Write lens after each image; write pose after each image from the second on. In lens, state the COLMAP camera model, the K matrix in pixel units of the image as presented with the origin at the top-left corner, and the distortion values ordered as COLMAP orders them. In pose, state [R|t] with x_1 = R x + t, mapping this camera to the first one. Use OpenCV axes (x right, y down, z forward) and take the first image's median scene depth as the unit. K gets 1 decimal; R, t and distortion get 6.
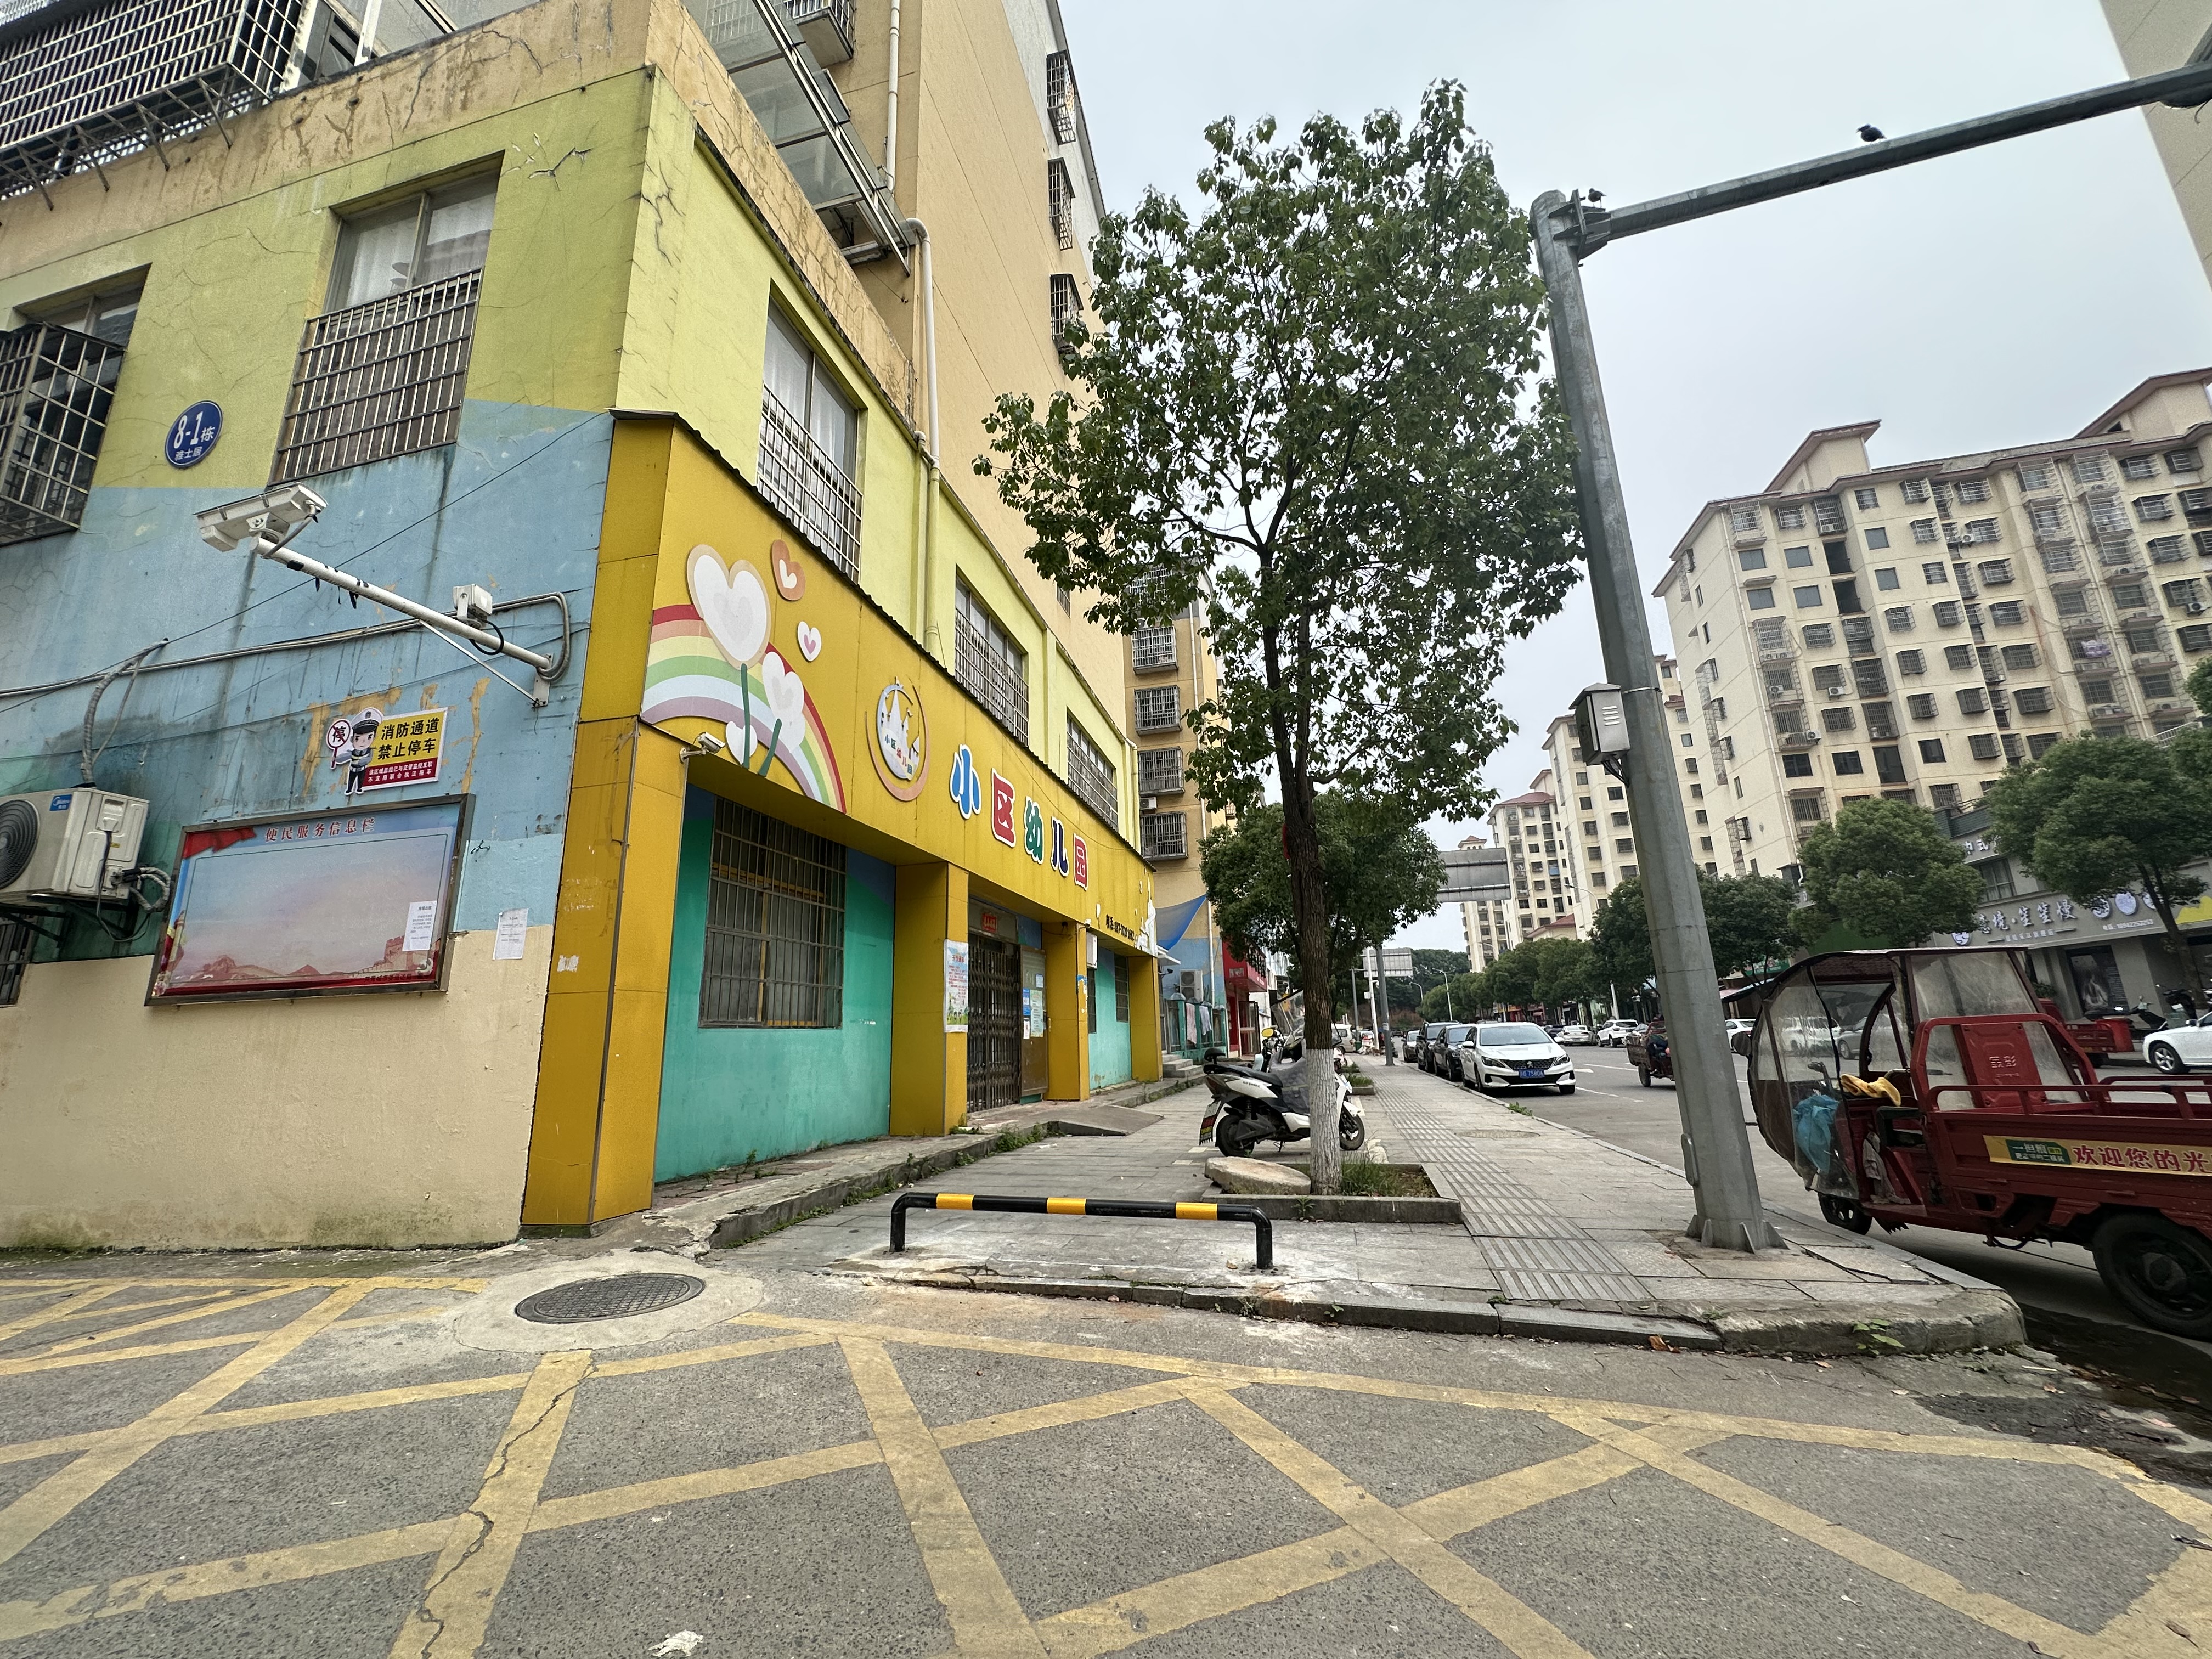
lens RADIAL K [[884.3, 0, 1103.5], [0, 884.3, 828.2], [0, 0, 1]] dist [-0.002566, 0.000778]
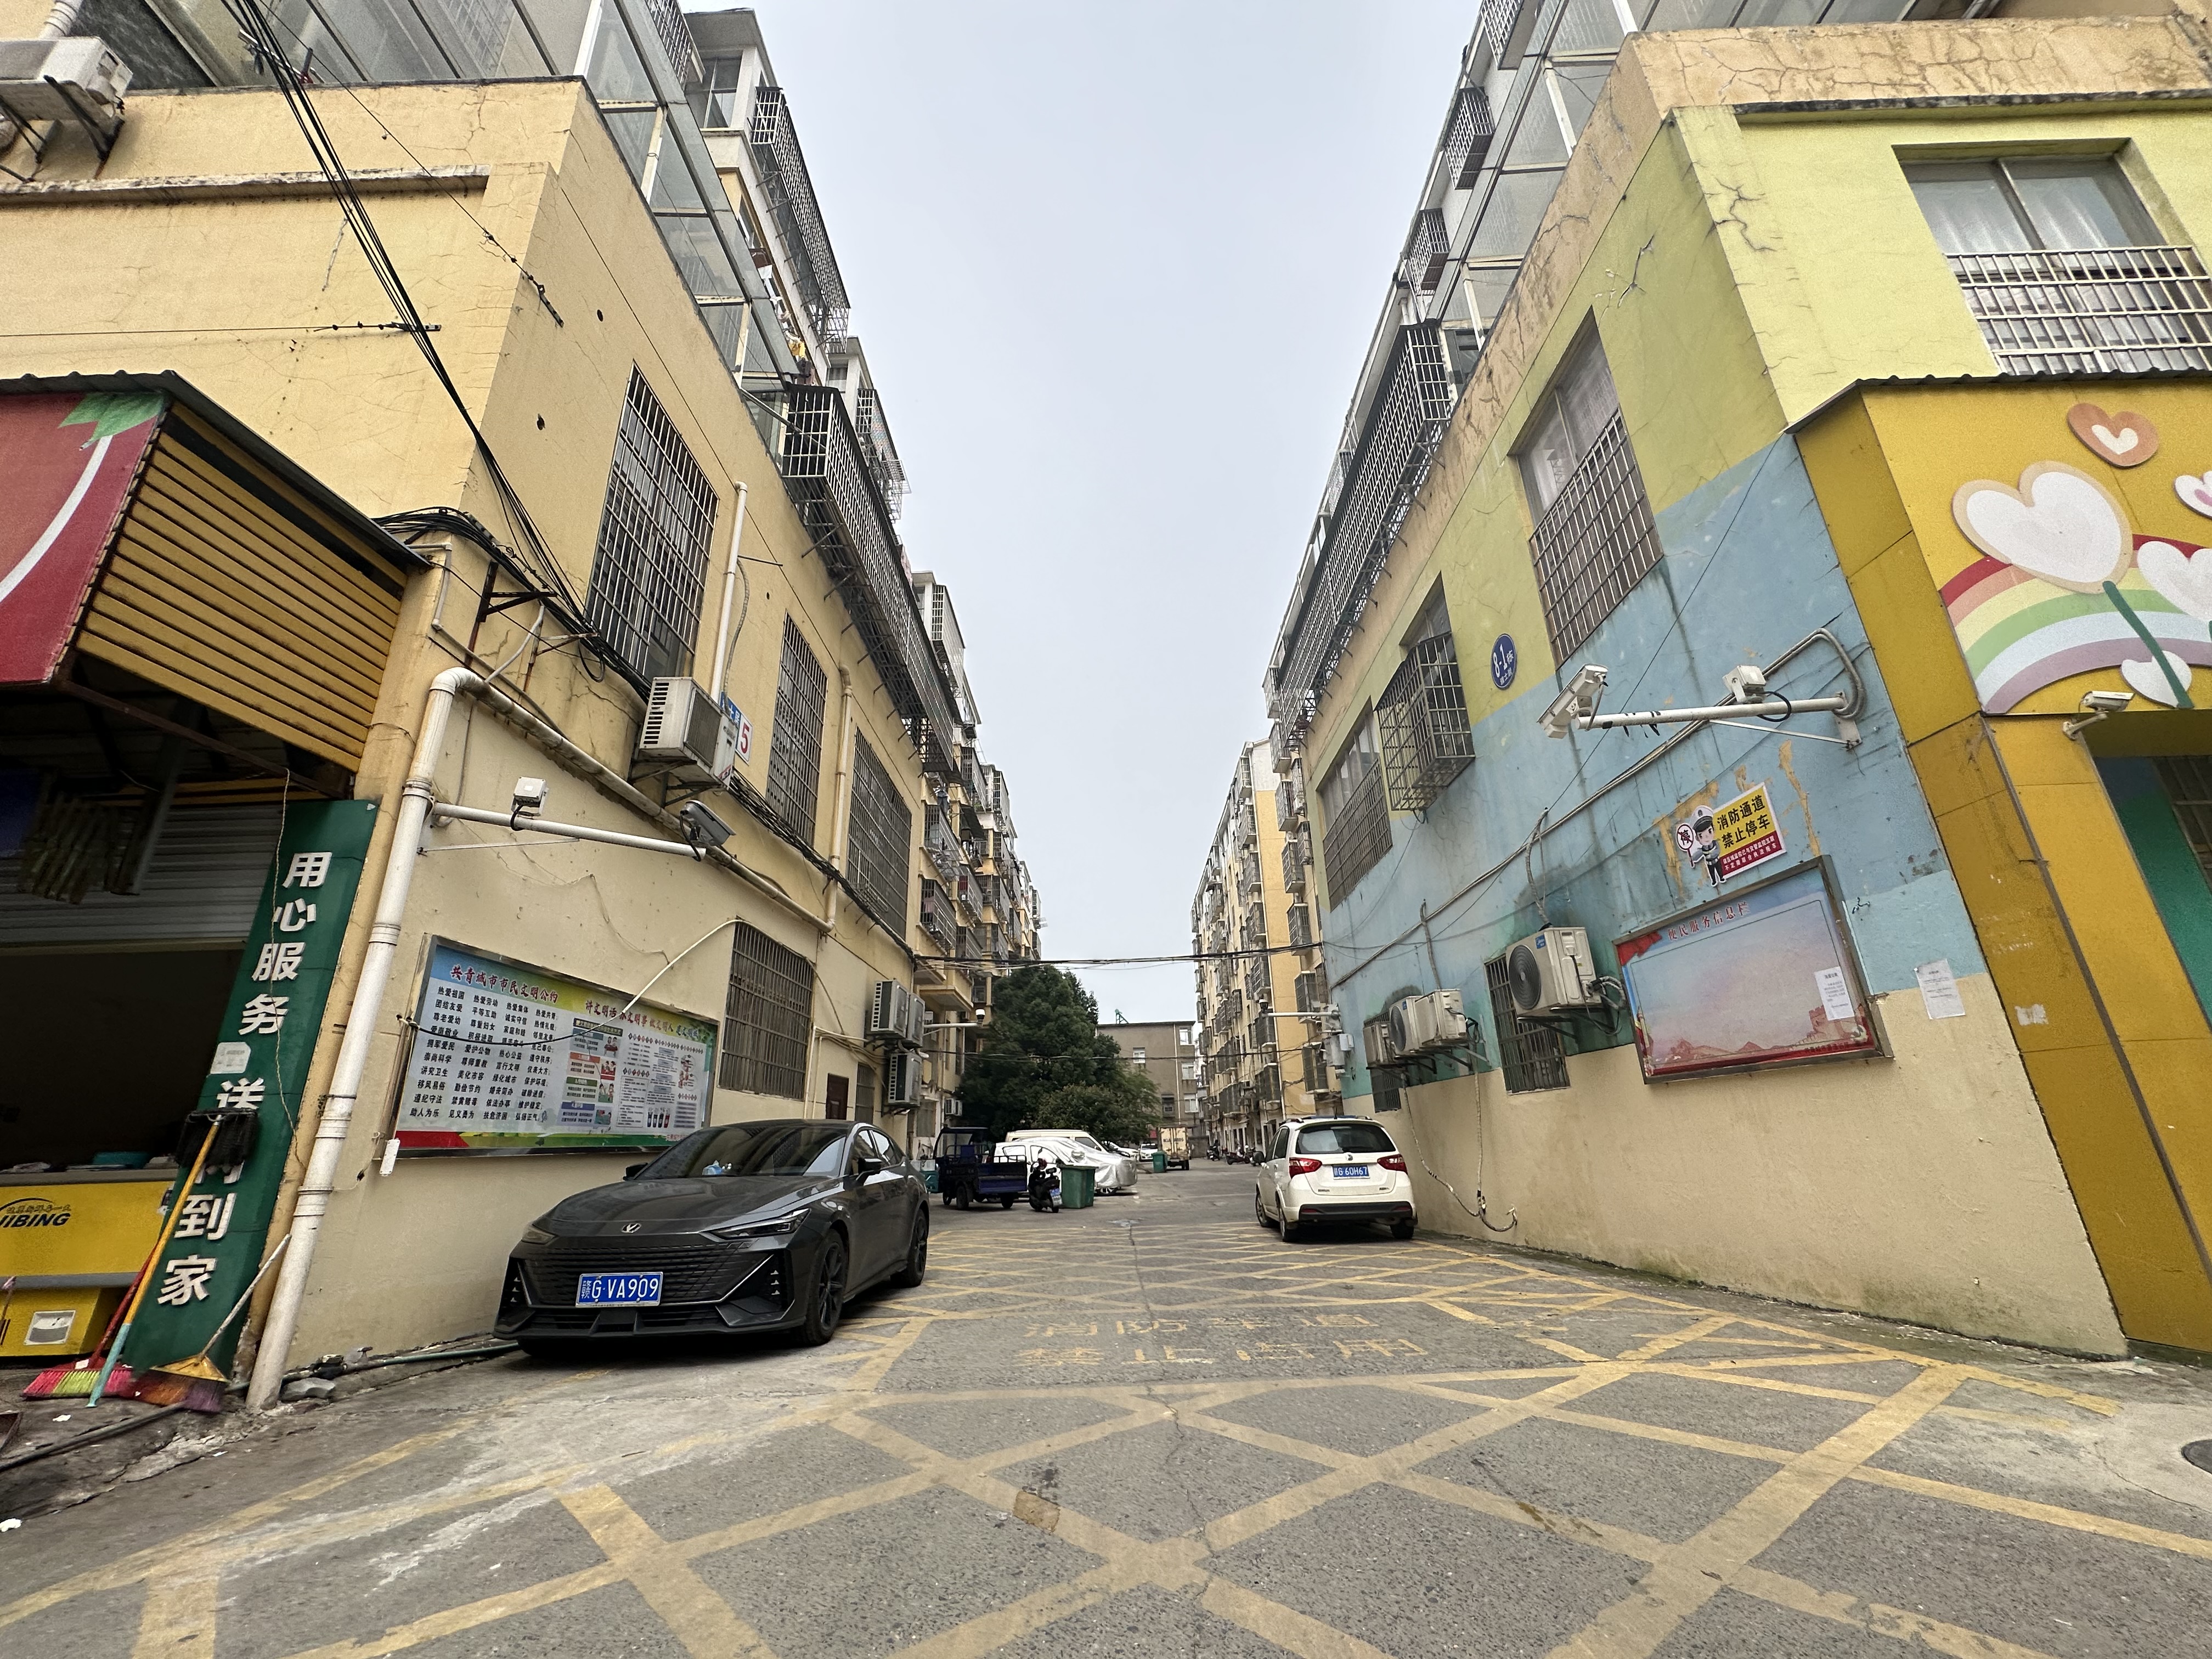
lens RADIAL K [[884.3, 0, 1106.2], [0, 884.3, 828.7], [0, 0, 1]] dist [-0.002566, 0.000778]
pose [[0.237722, -0.305855, -0.921922, 0.011490], [0.251876, 0.936076, -0.245603, -0.025524], [0.938108, -0.173824, 0.299564, -0.042182]]
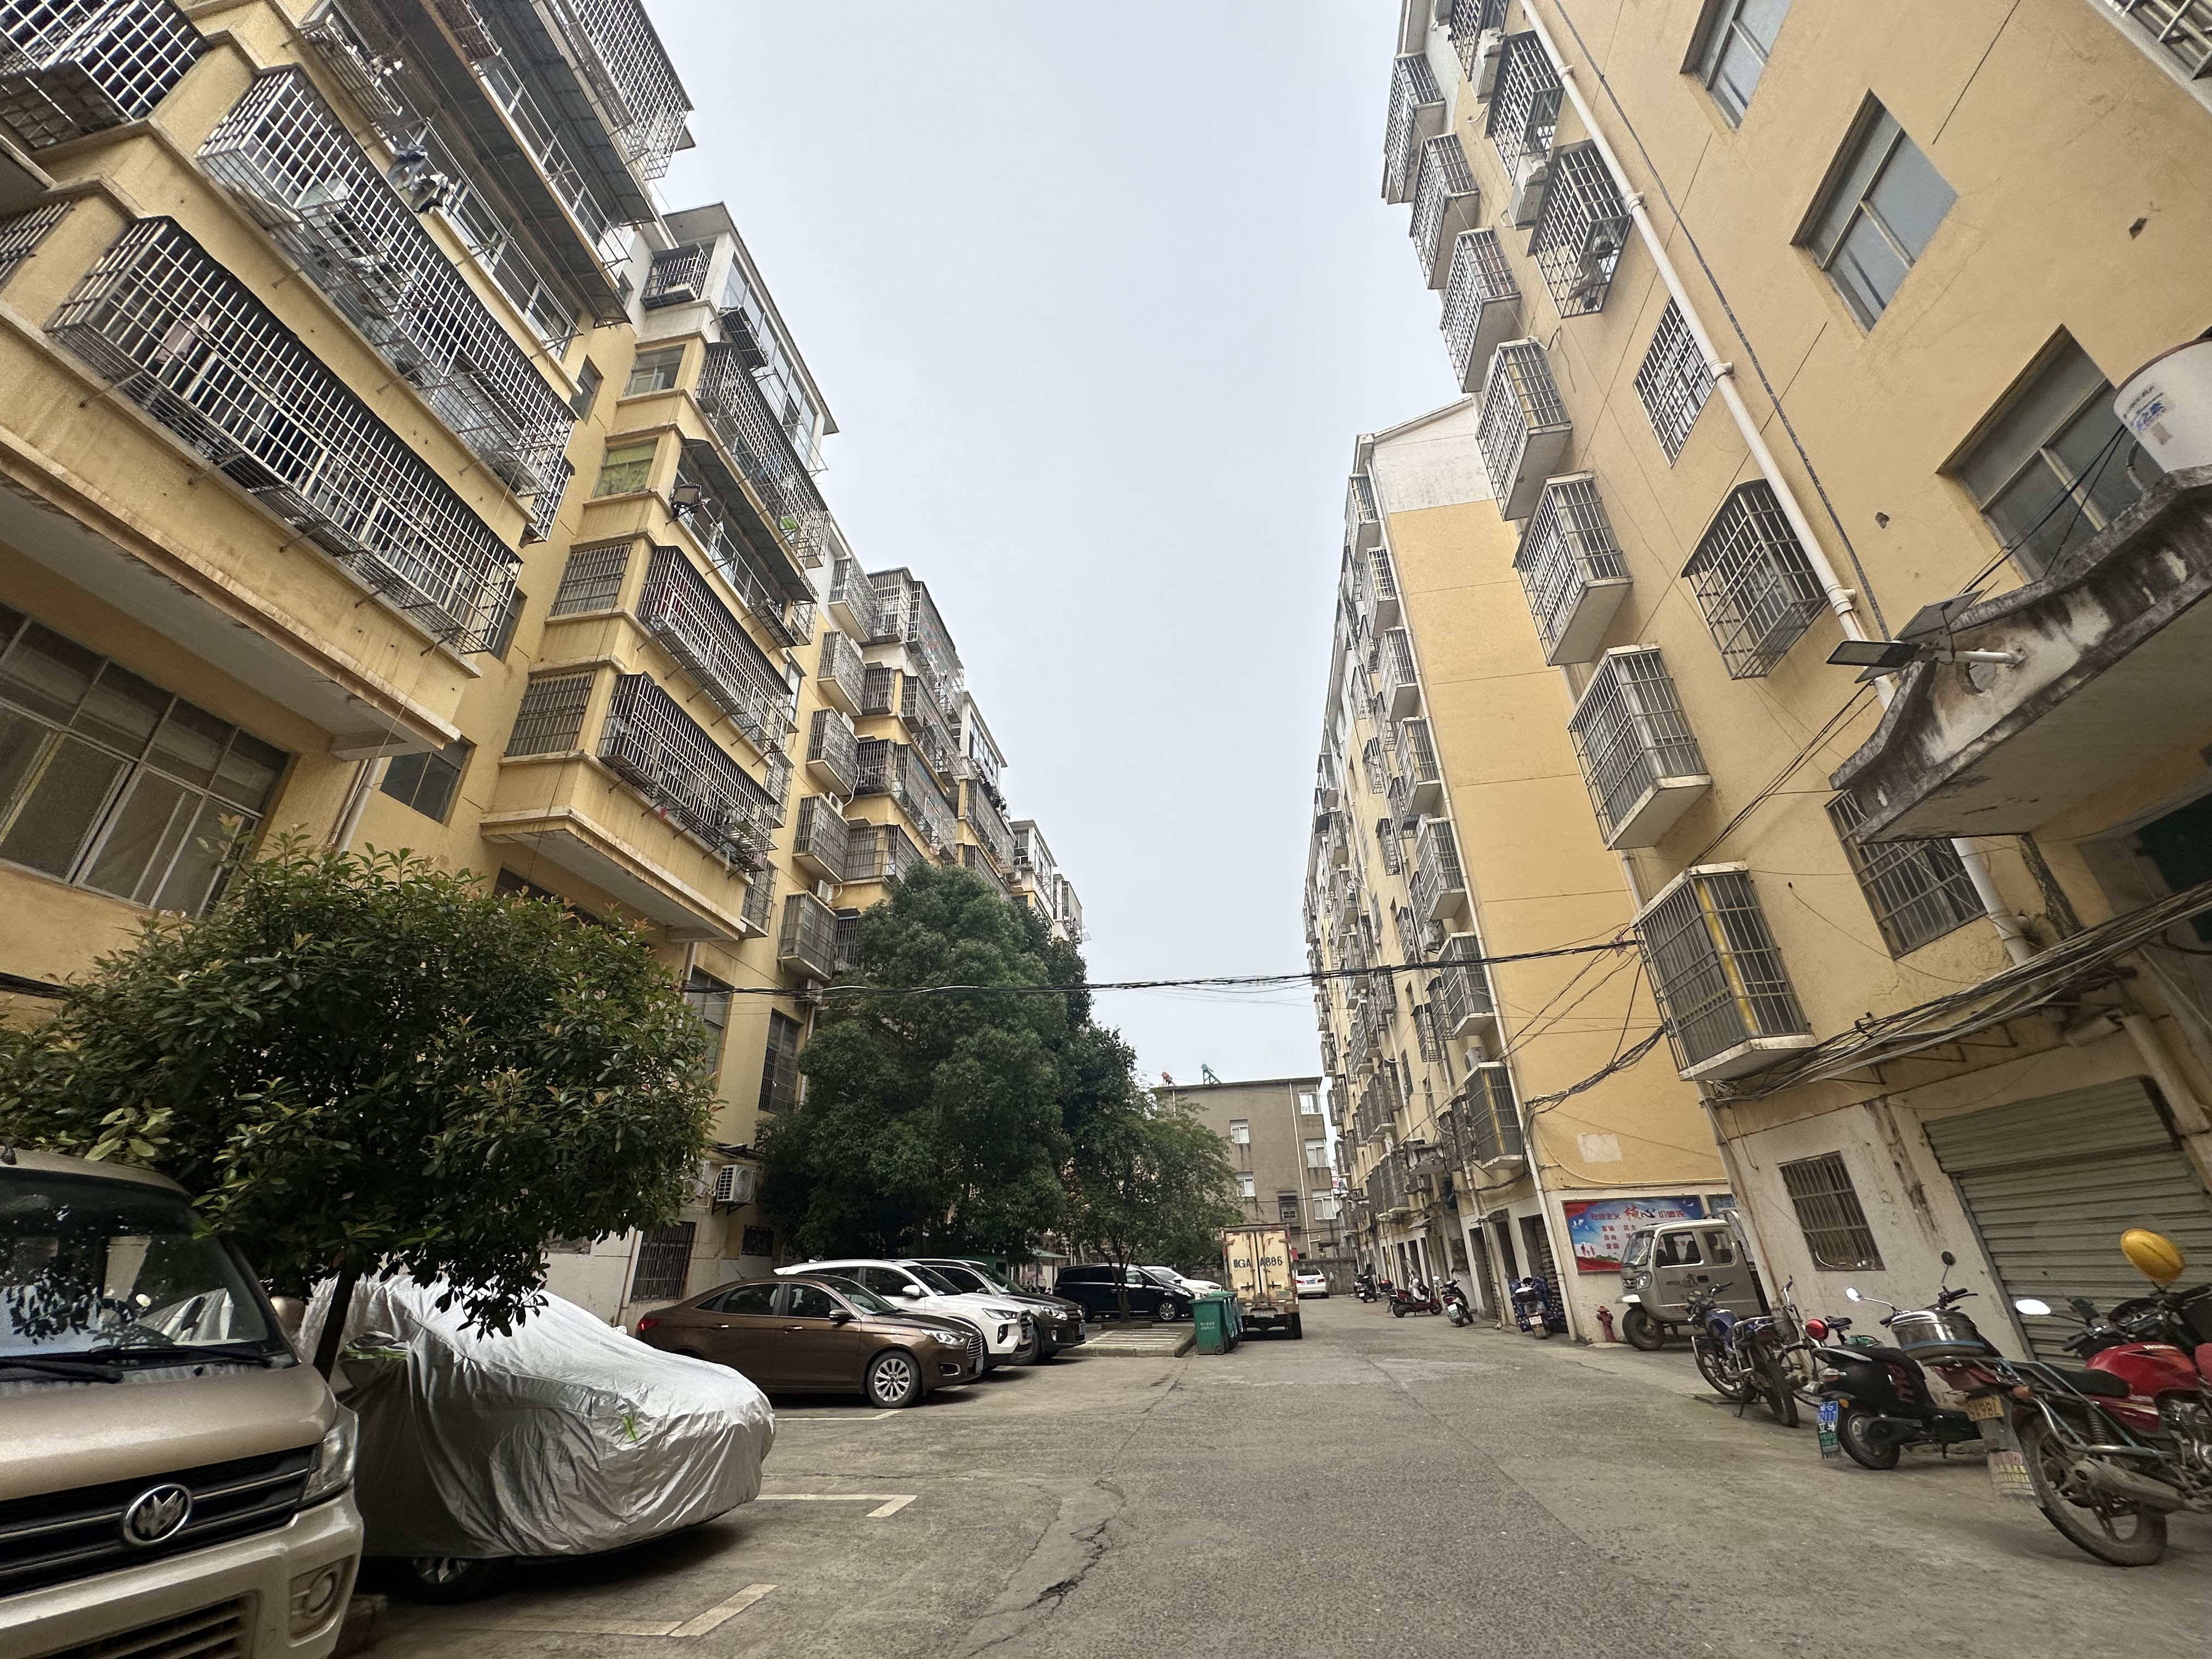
lens RADIAL K [[884.3, 0, 1106.6], [0, 884.3, 828.8], [0, 0, 1]] dist [-0.002566, 0.000778]
pose [[0.093112, -0.425583, -0.900116, -1.373833], [0.260375, 0.882991, -0.390552, 0.142095], [0.961007, -0.198003, 0.193028, 0.459009]]
